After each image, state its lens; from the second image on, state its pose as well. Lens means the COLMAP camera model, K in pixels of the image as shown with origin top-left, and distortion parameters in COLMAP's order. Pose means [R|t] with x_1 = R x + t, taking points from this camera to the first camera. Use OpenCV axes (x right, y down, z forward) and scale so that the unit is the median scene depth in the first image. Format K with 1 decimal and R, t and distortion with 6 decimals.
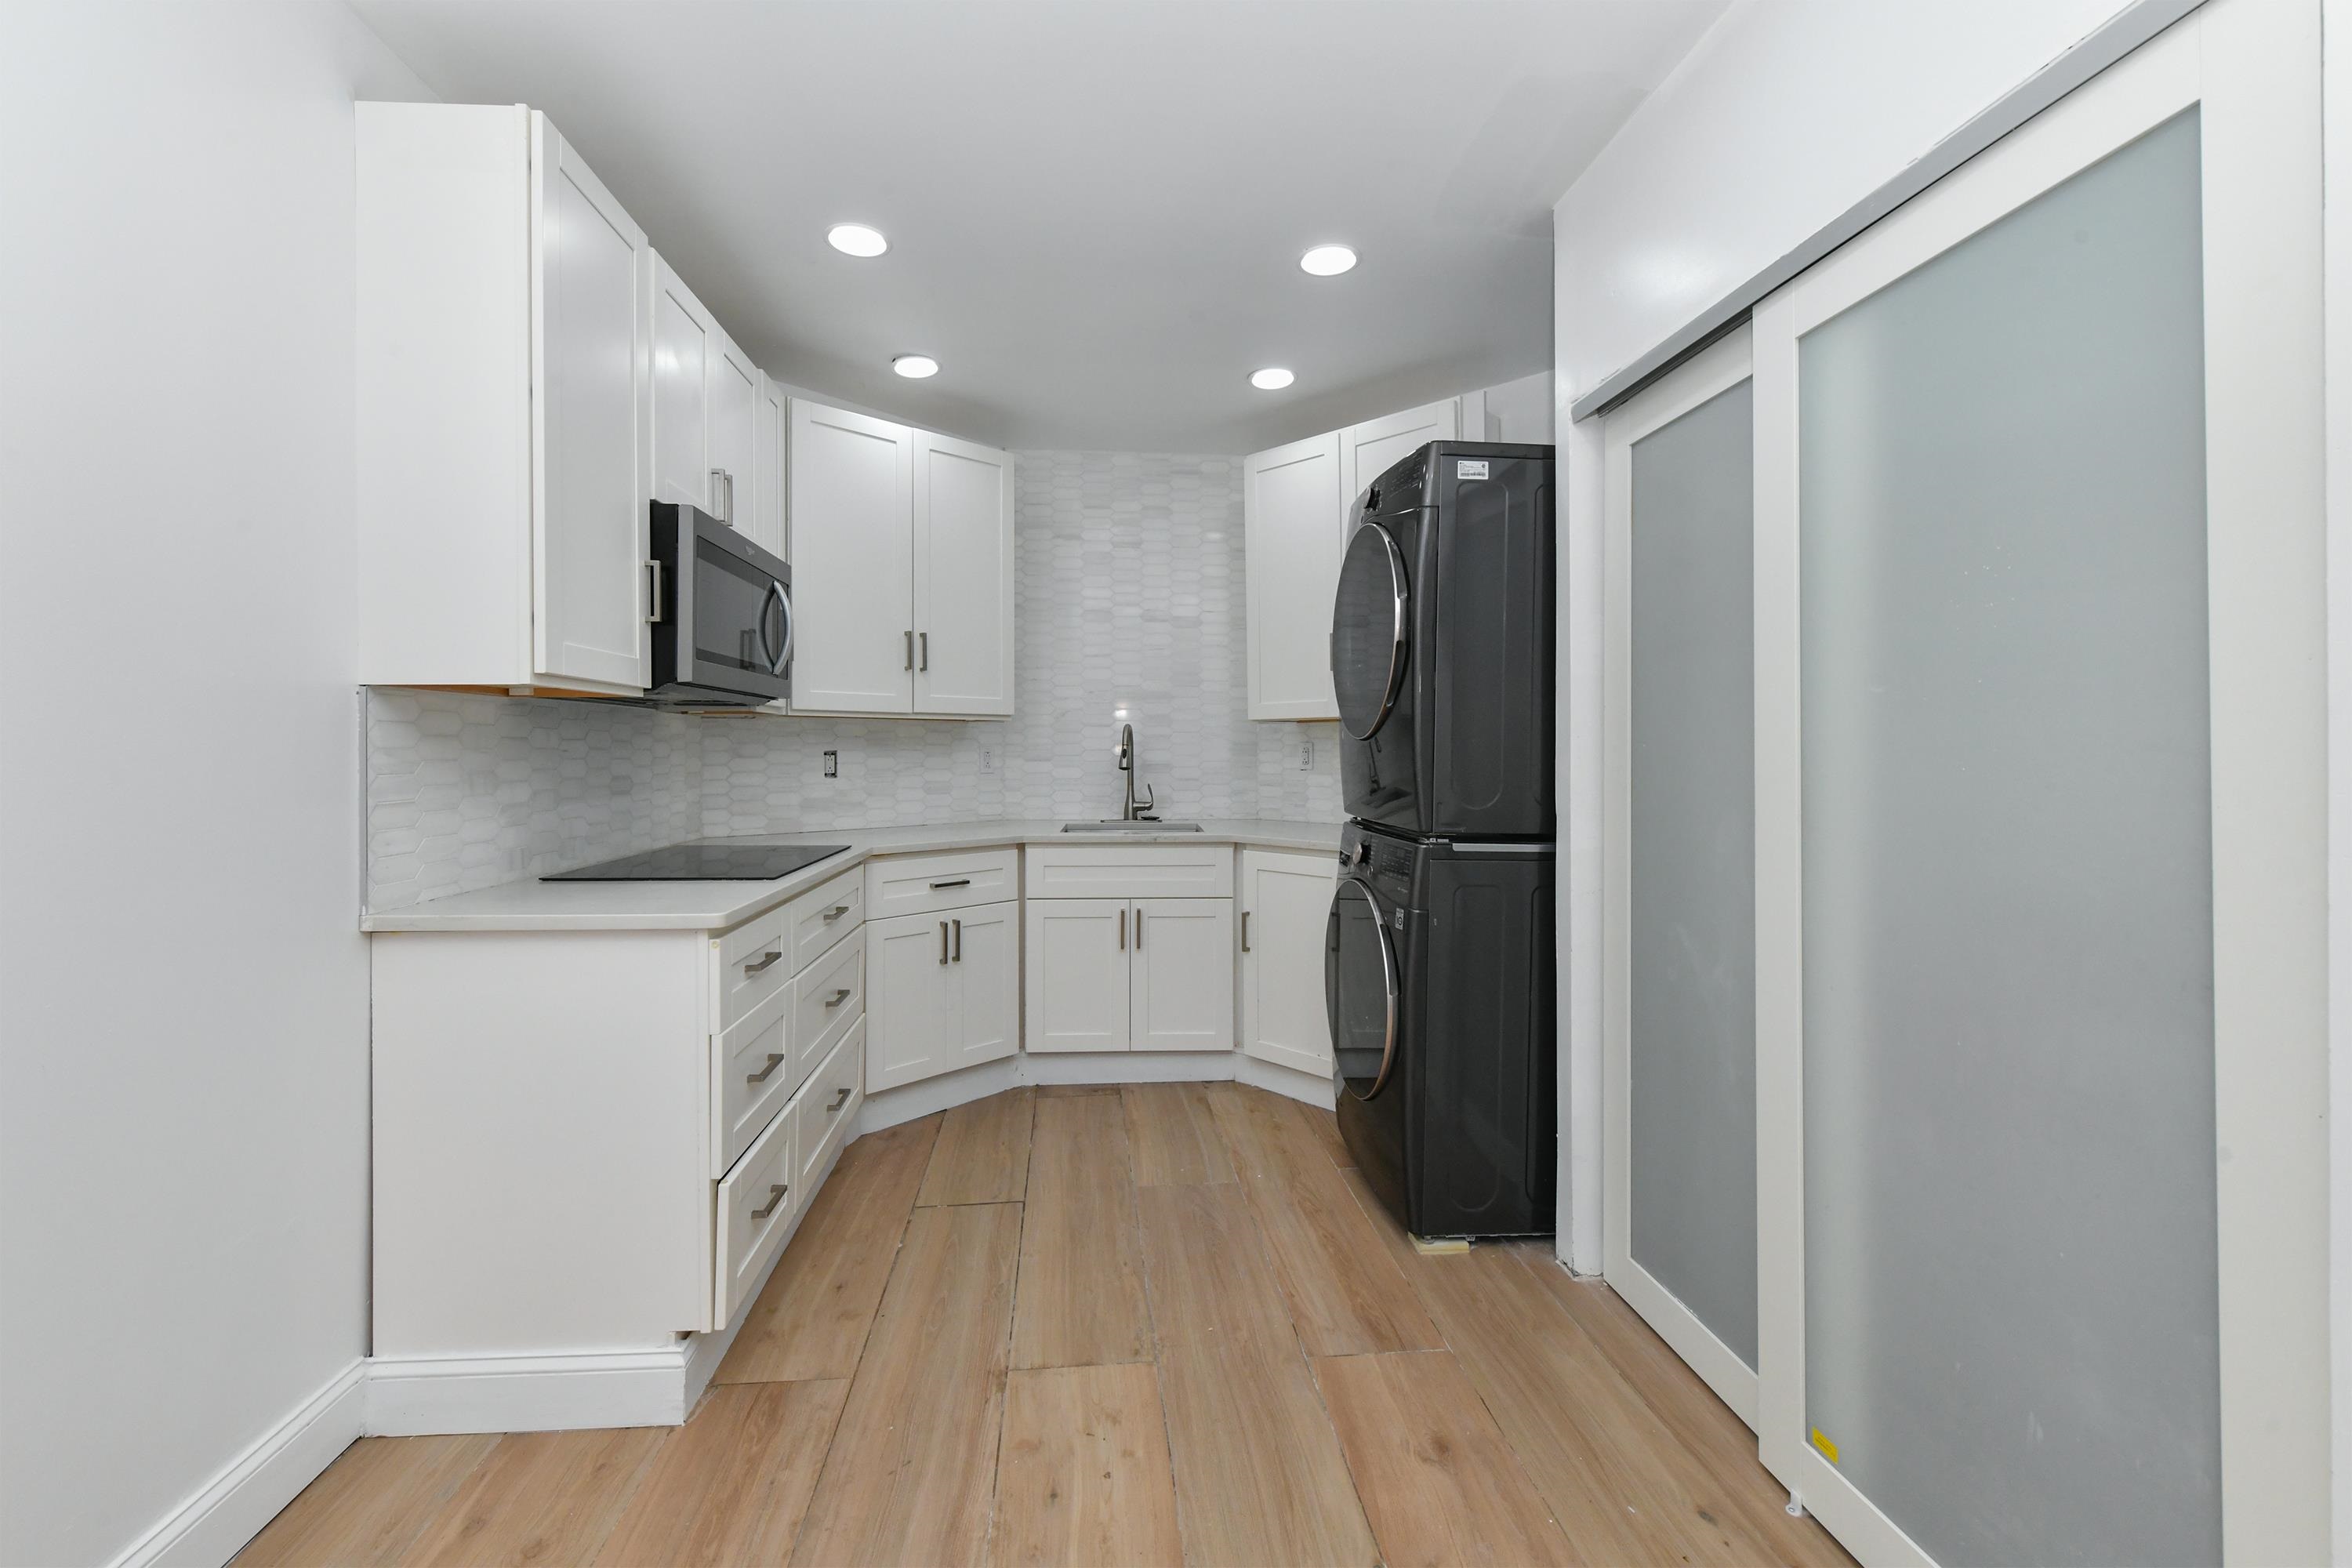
lens RADIAL K [[941.4, 0, 1164.9], [0, 941.4, 749.0], [0, 0, 1]] dist [0.001017, 0.000050]
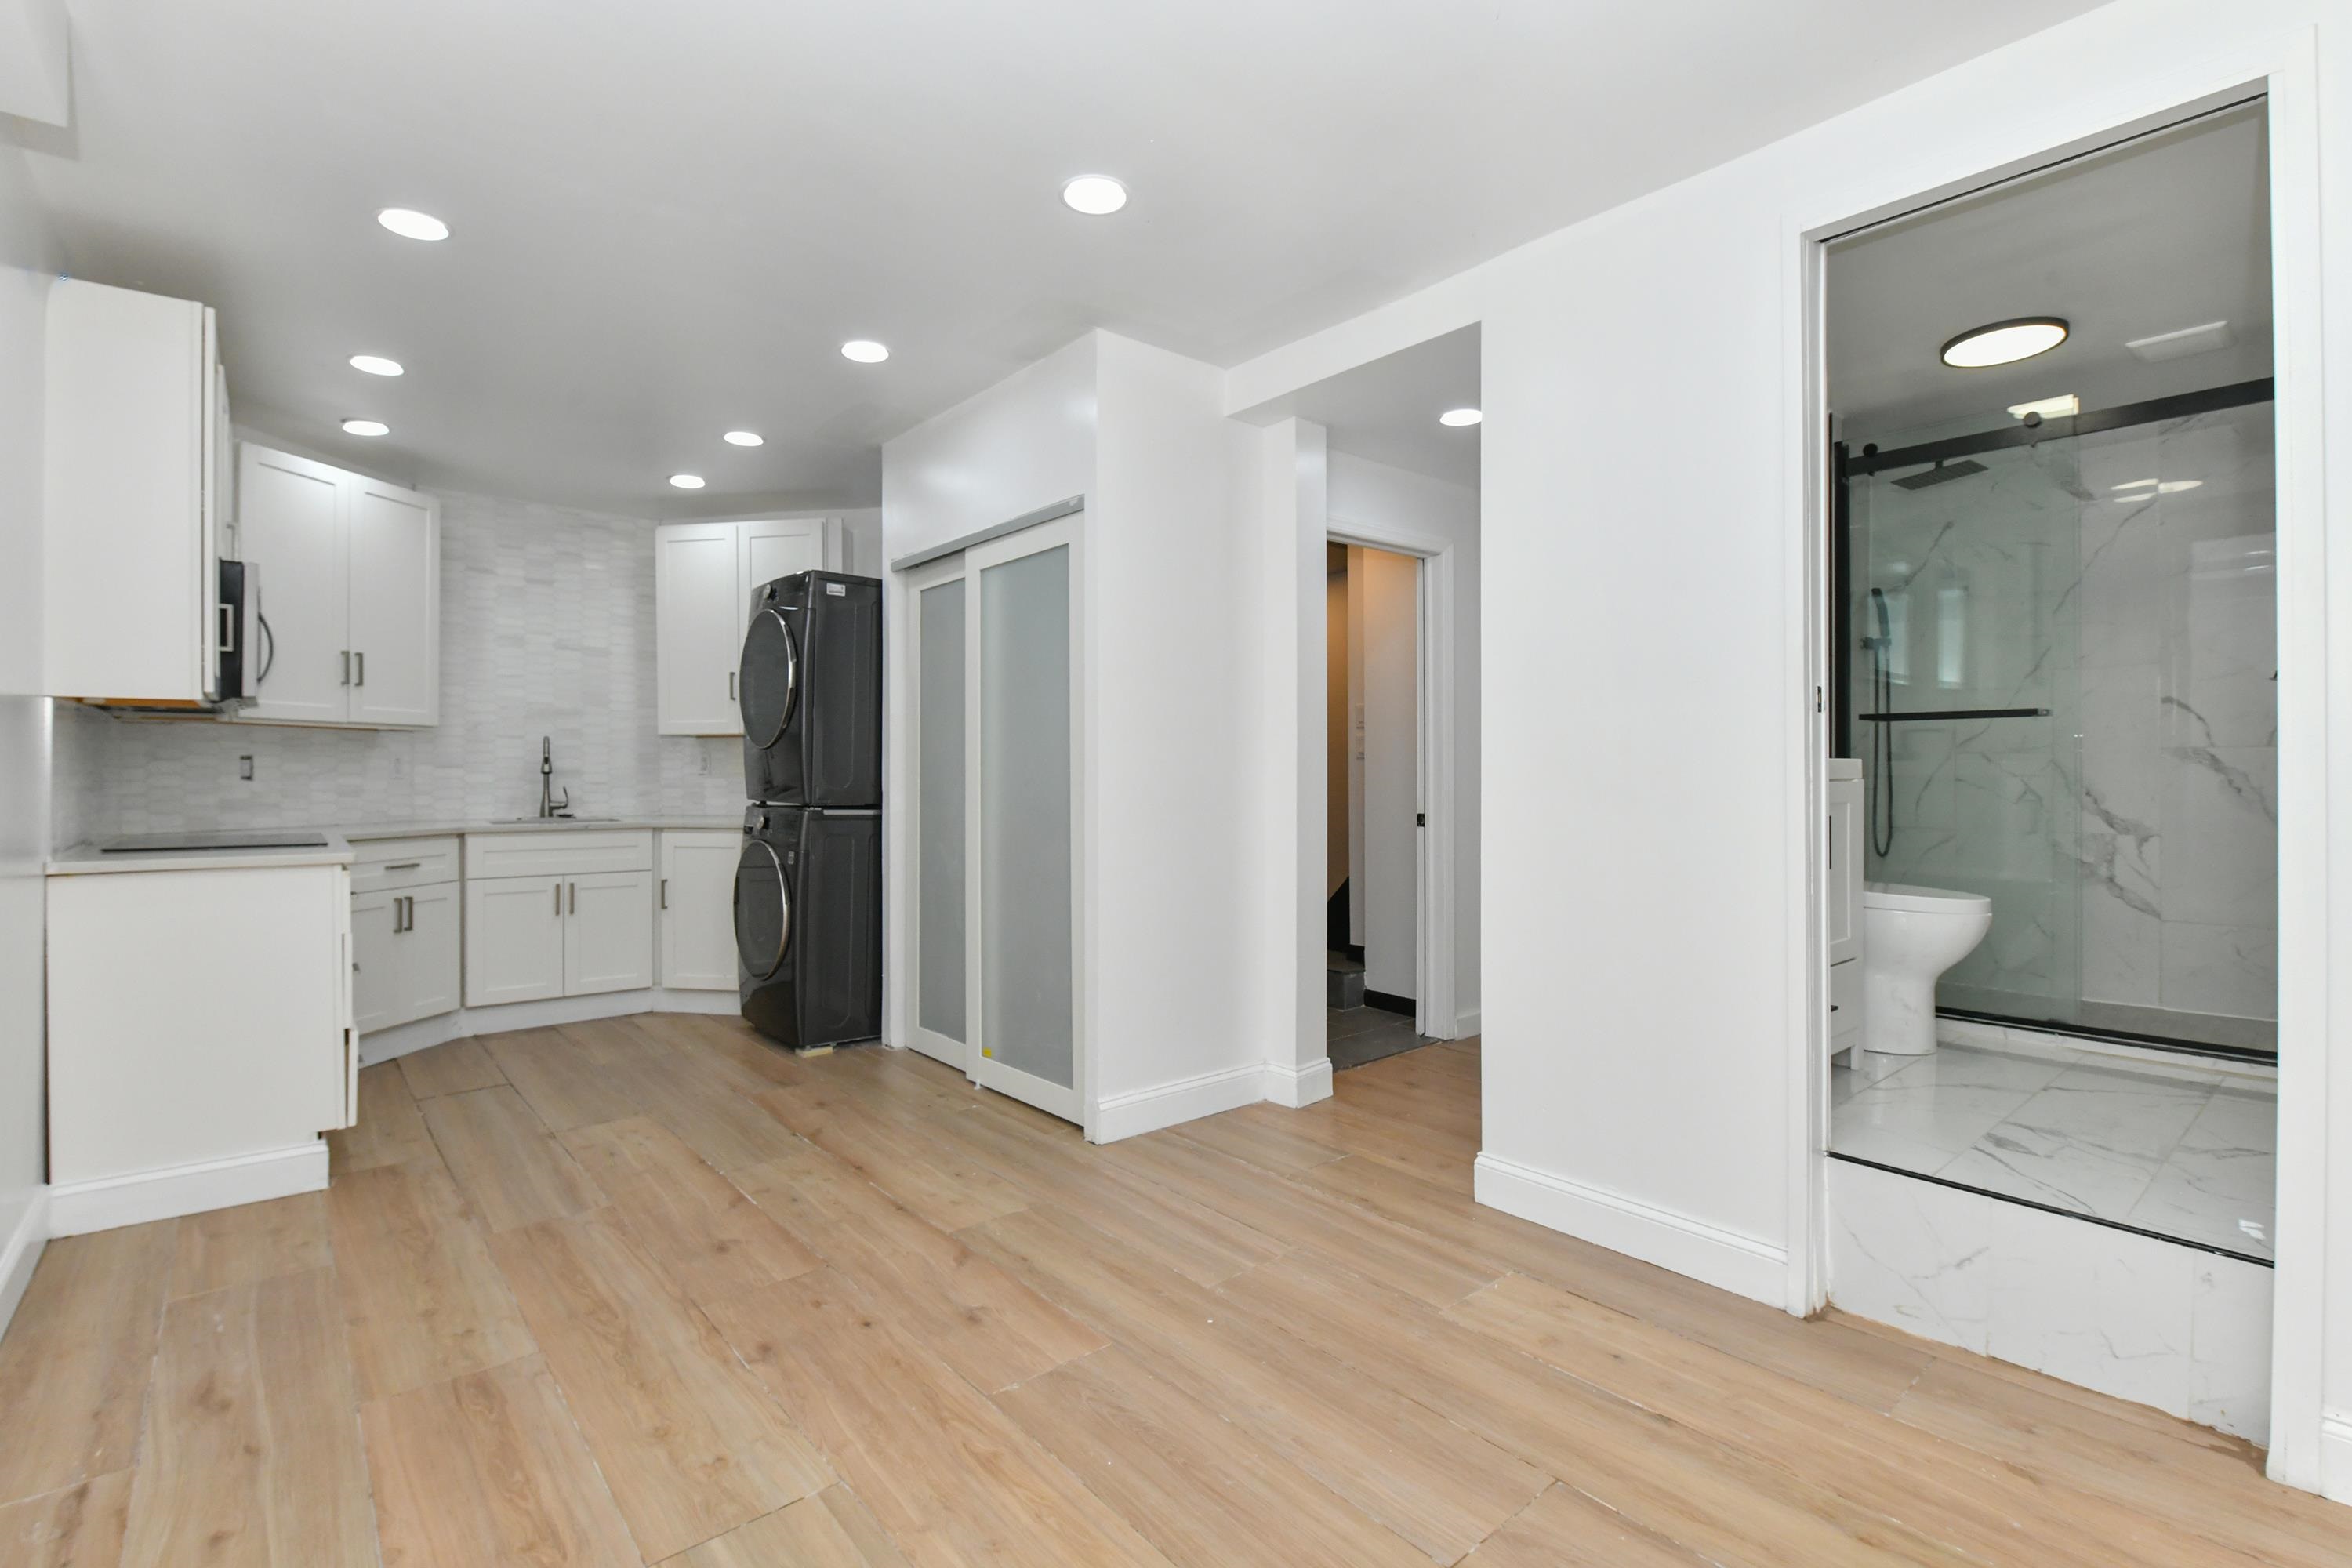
lens RADIAL K [[1099.8, 0, 1165.9], [0, 1099.8, 764.9], [0, 0, 1]] dist [-0.015761, -0.000263]
pose [[0.815573, 0.004320, 0.578638, -0.235521], [0.000472, 0.999967, -0.008130, 0.025346], [-0.578654, 0.006904, 0.815544, -0.679689]]
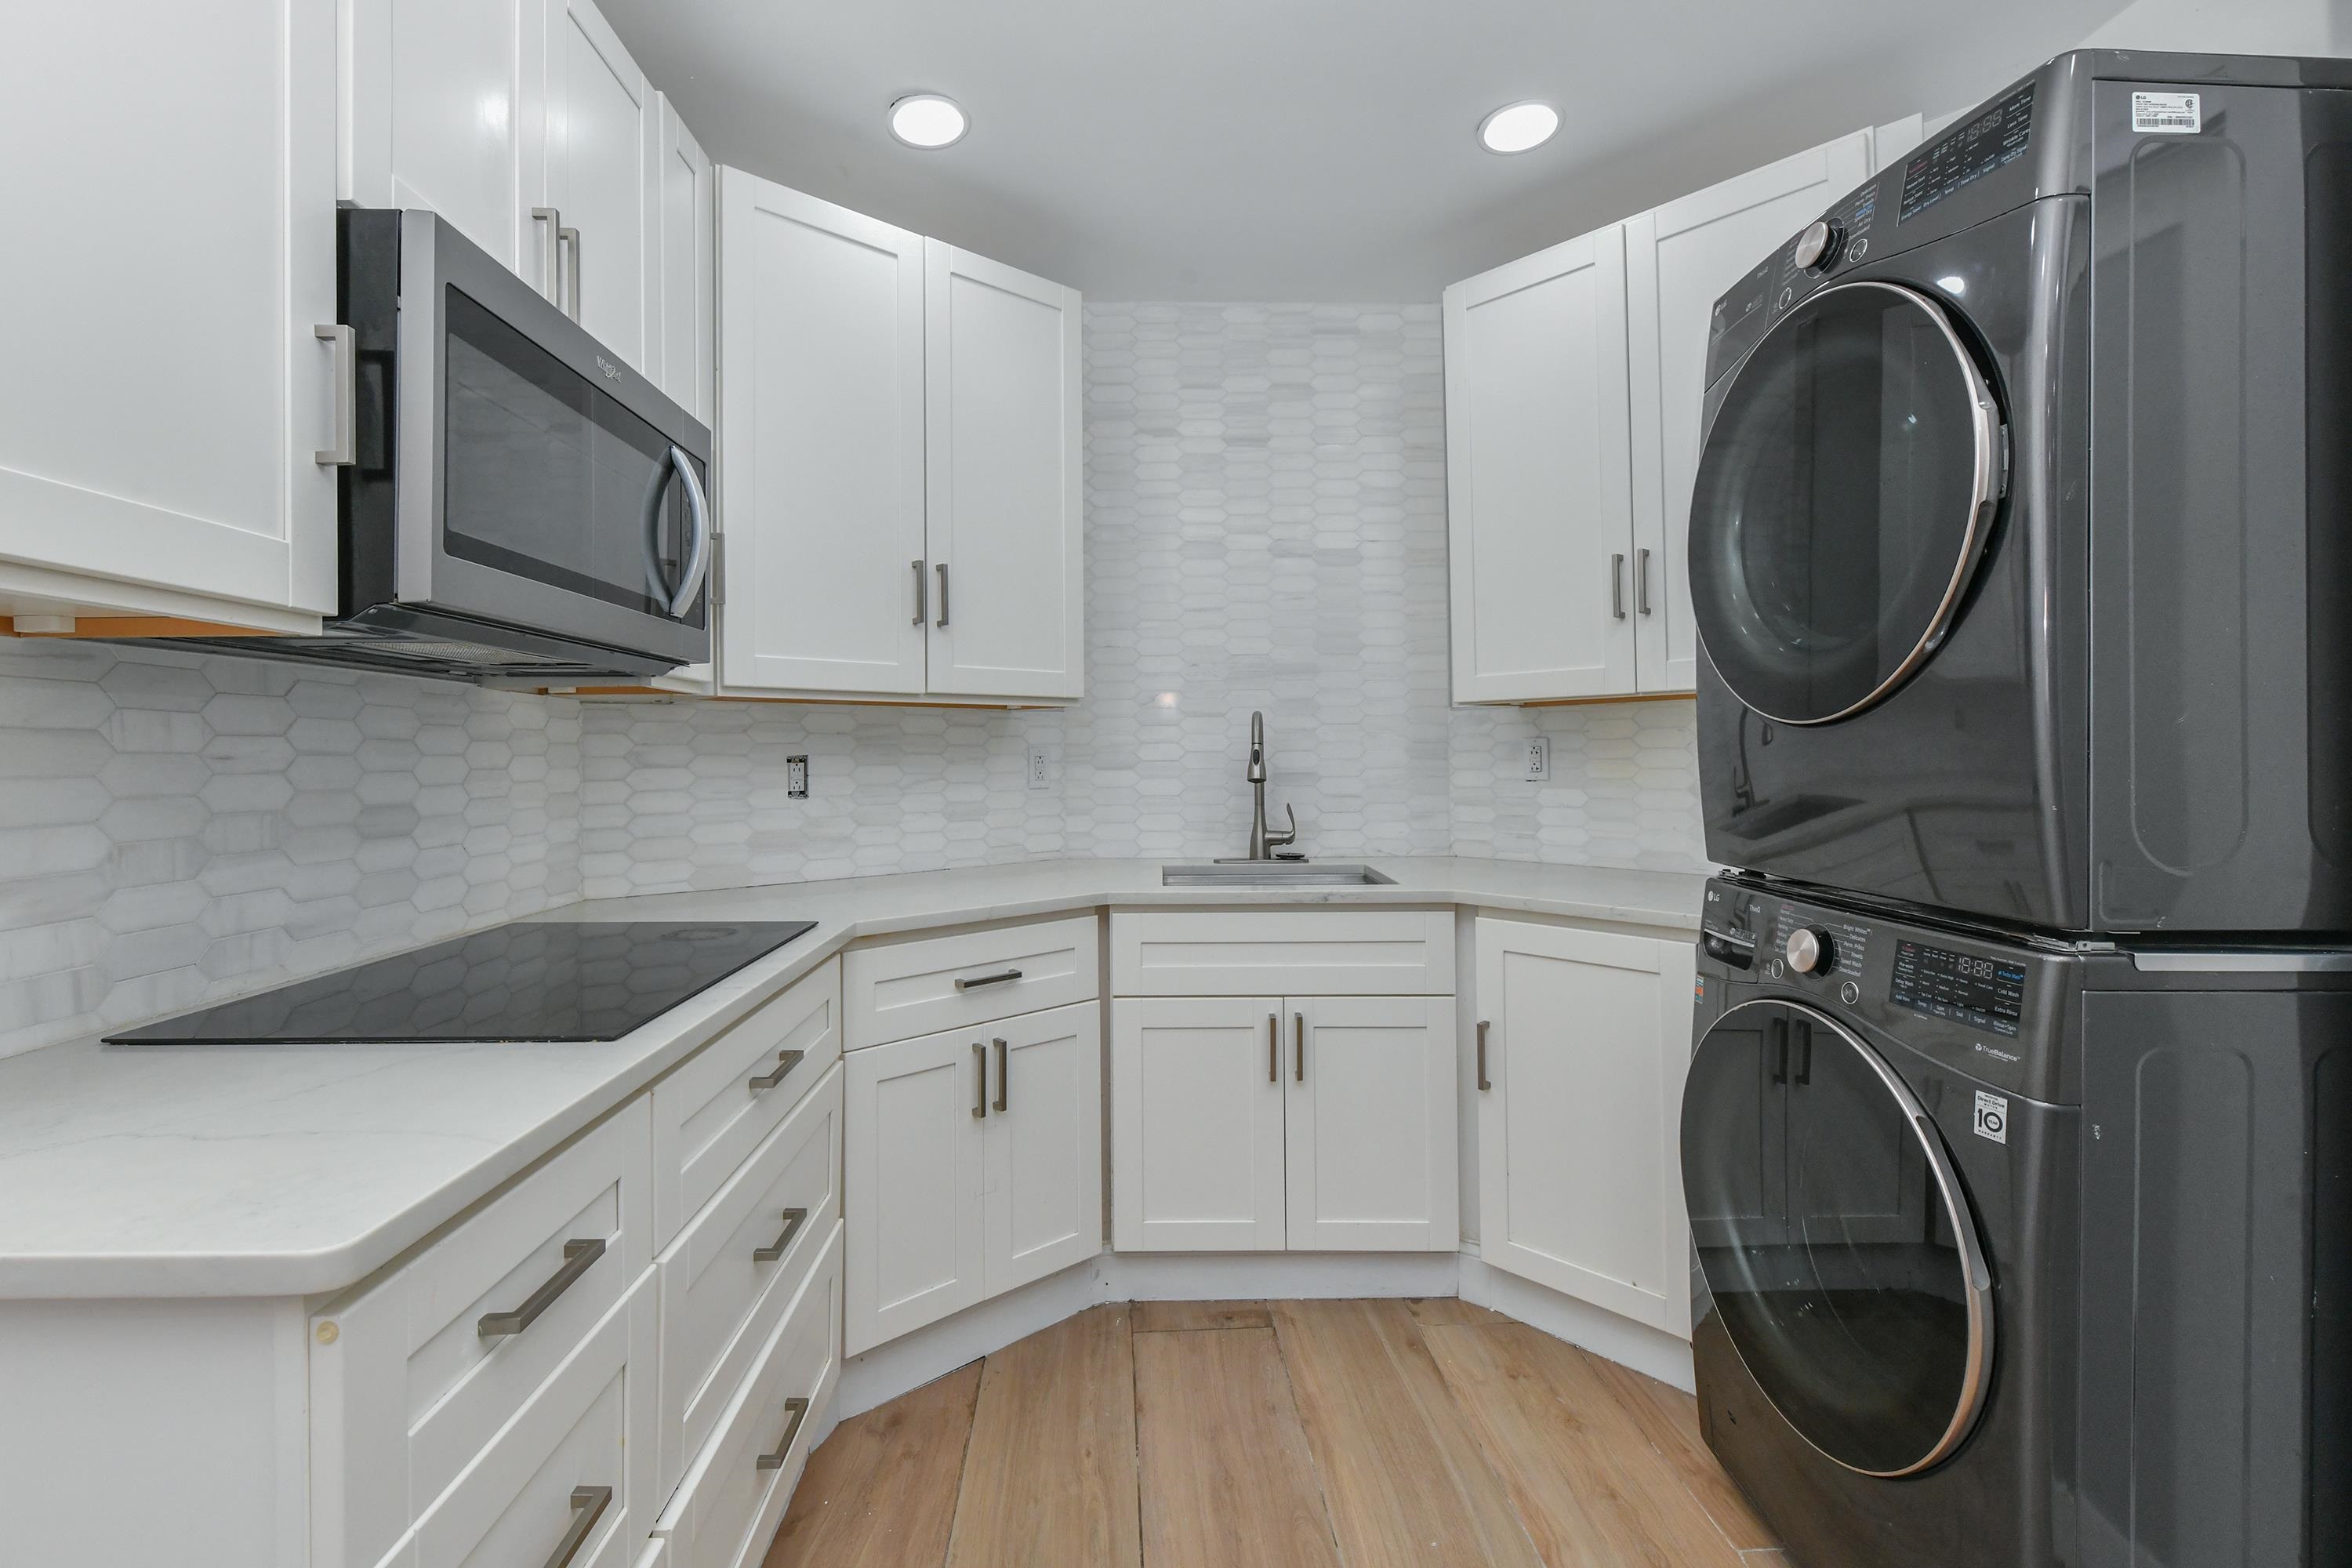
lens RADIAL K [[995.2, 0, 1164.2], [0, 995.2, 746.5], [0, 0, 1]] dist [-0.000465, -0.000022]
pose [[0.999430, -0.007034, -0.033007, -0.094815], [0.006805, 0.999952, -0.007066, 0.002258], [0.033056, 0.006837, 0.999430, 0.370585]]
